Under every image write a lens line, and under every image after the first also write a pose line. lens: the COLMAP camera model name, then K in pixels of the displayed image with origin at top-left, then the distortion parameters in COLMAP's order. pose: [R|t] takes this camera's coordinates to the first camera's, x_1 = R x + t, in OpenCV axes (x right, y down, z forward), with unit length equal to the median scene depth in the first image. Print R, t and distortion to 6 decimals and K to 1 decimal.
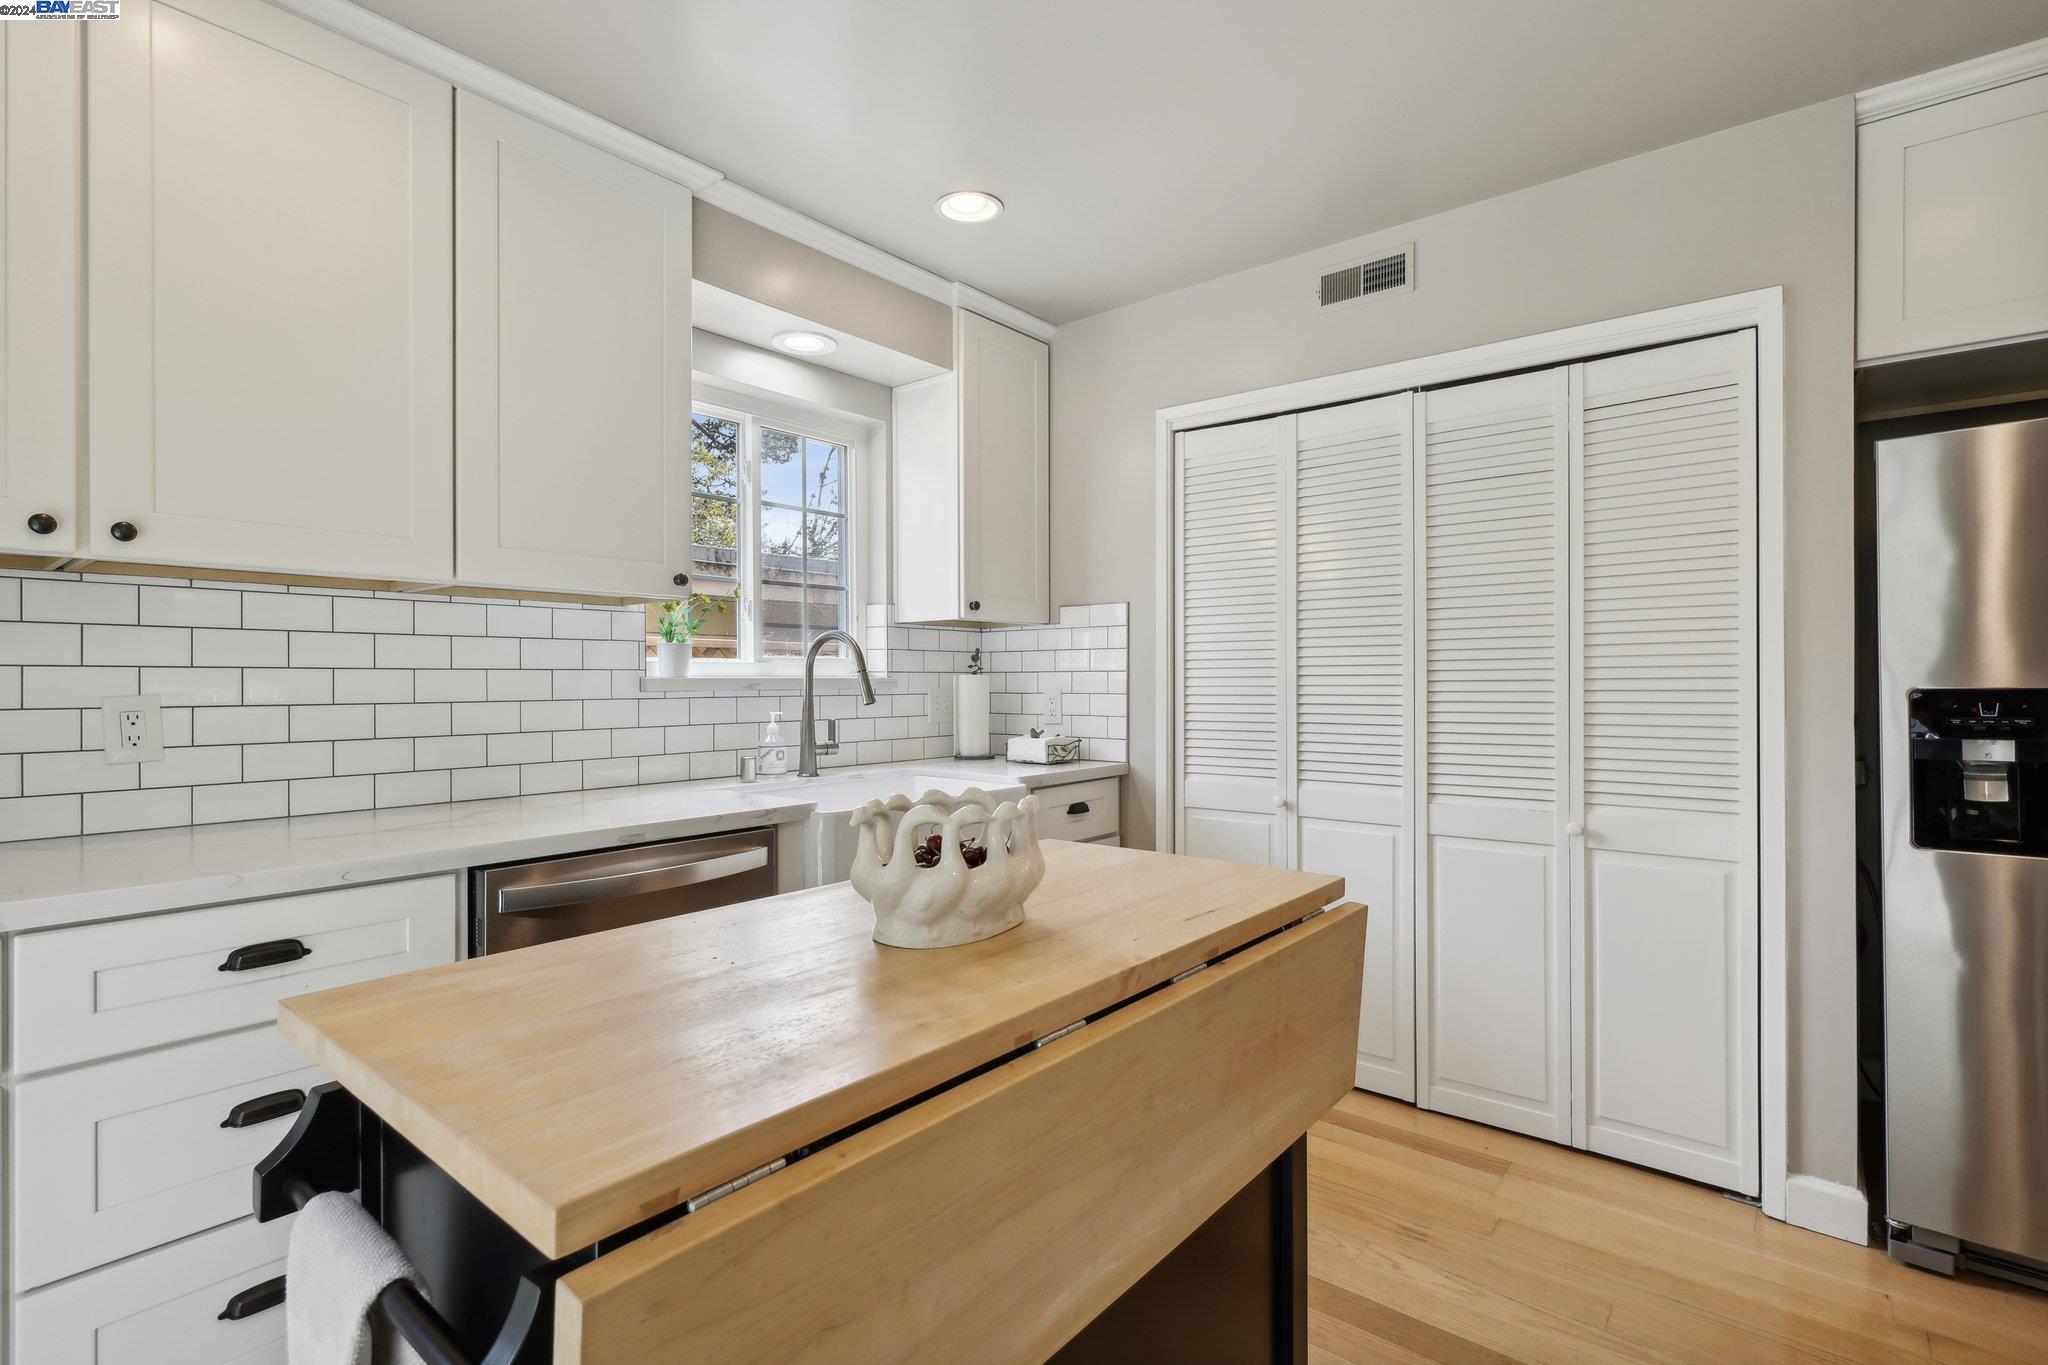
lens RADIAL K [[952.9, 0, 1018.6], [0, 952.9, 686.7], [0, 0, 1]] dist [0.000571, 0.000378]
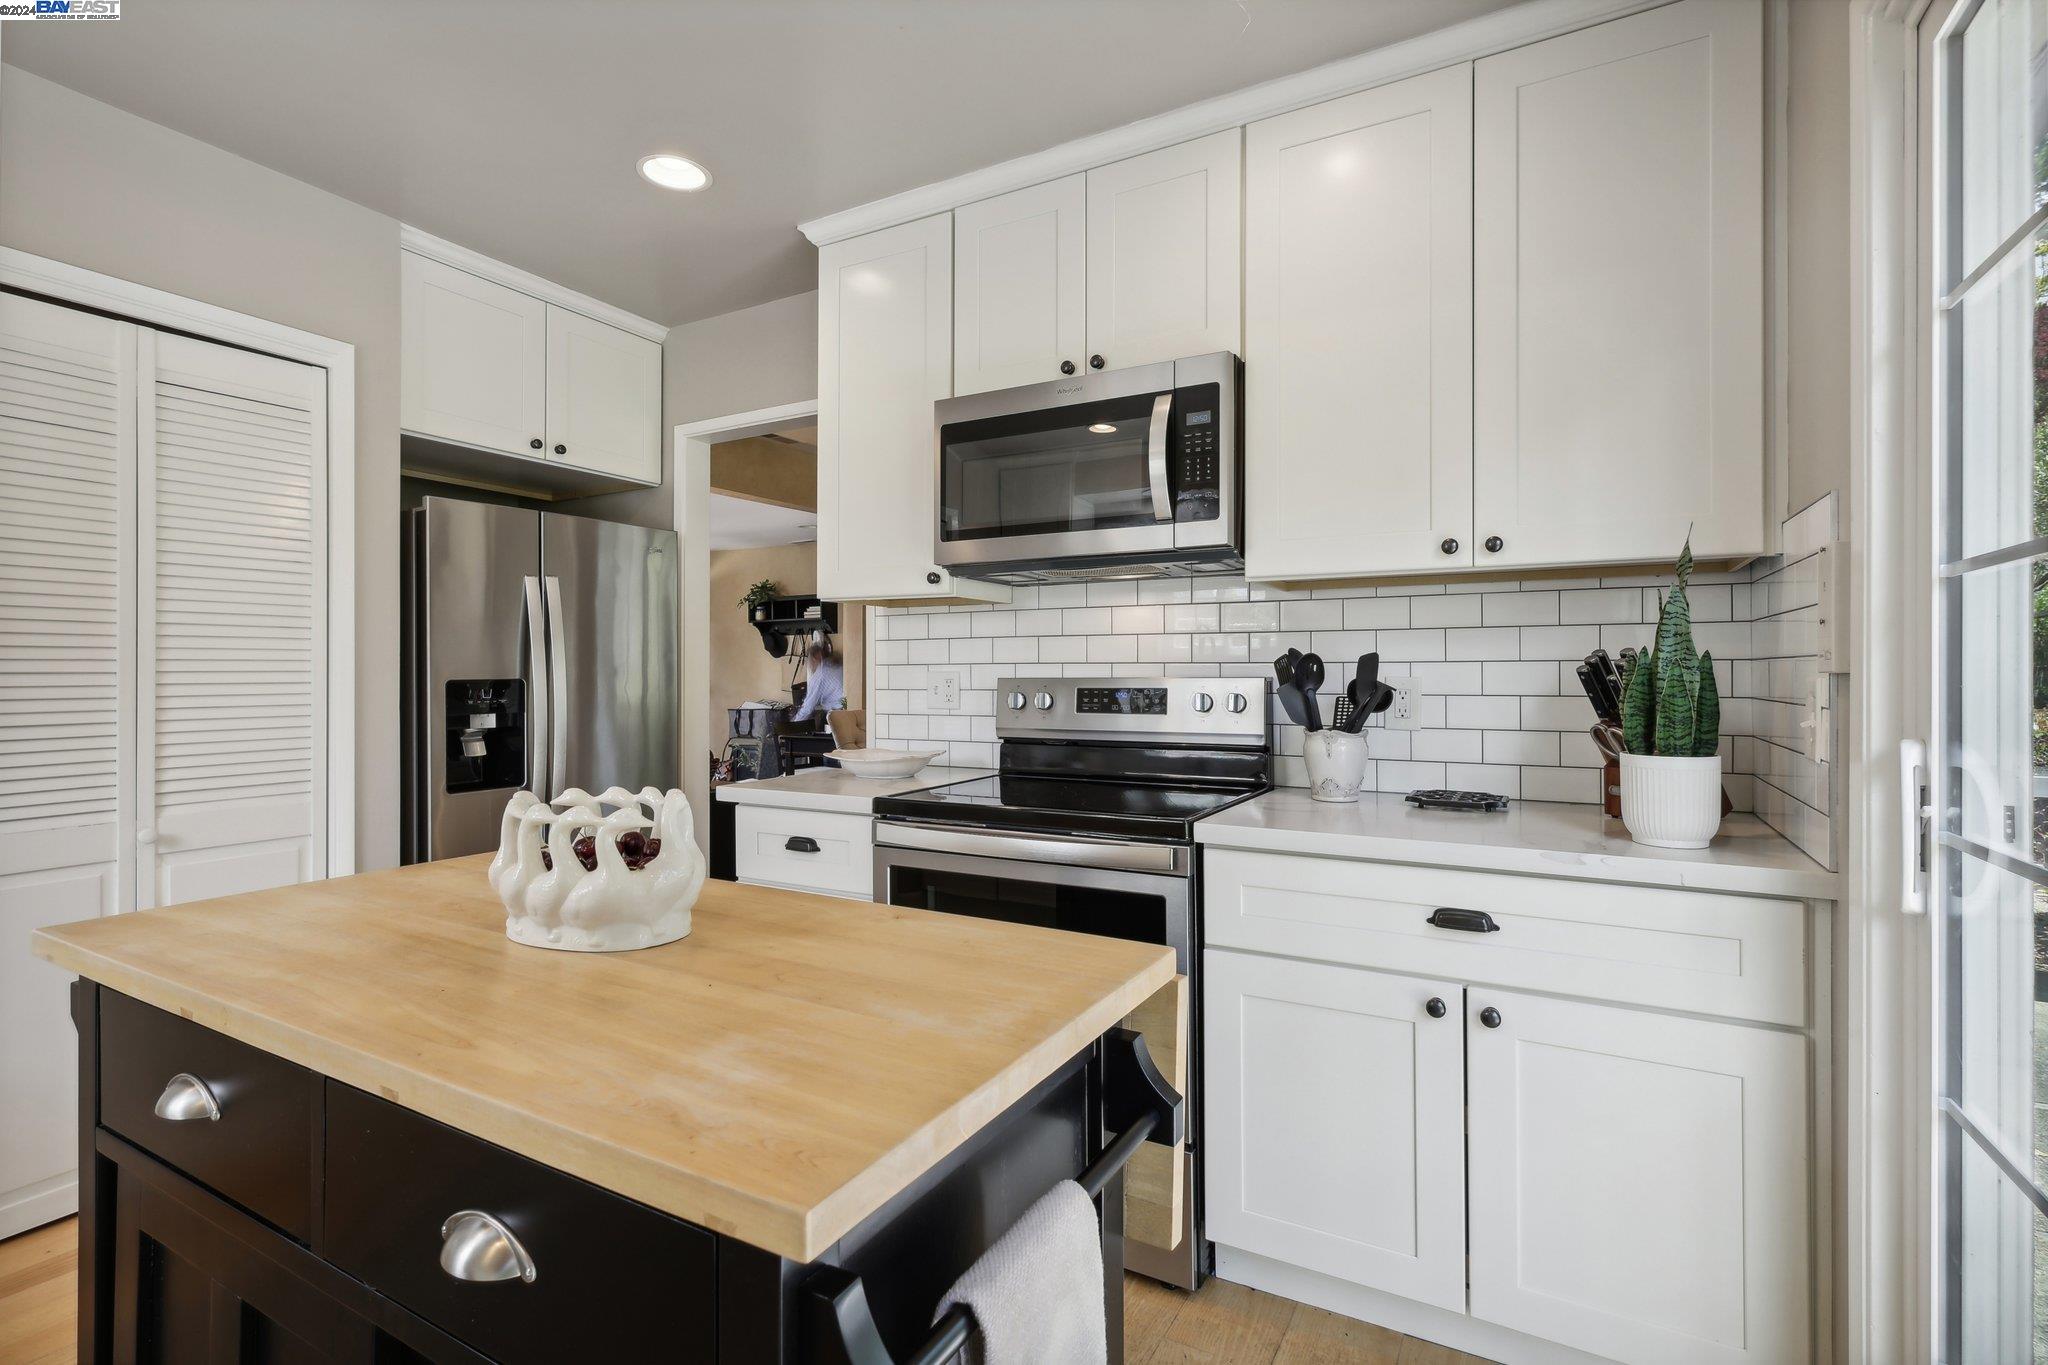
lens RADIAL K [[952.9, 0, 1020.9], [0, 952.9, 667.2], [0, 0, 1]] dist [0.000571, 0.000378]
pose [[-0.184460, 0.002195, 0.982838, -0.713485], [-0.000938, 0.999997, -0.002409, -0.017479], [-0.982840, -0.001366, -0.184457, 0.526520]]
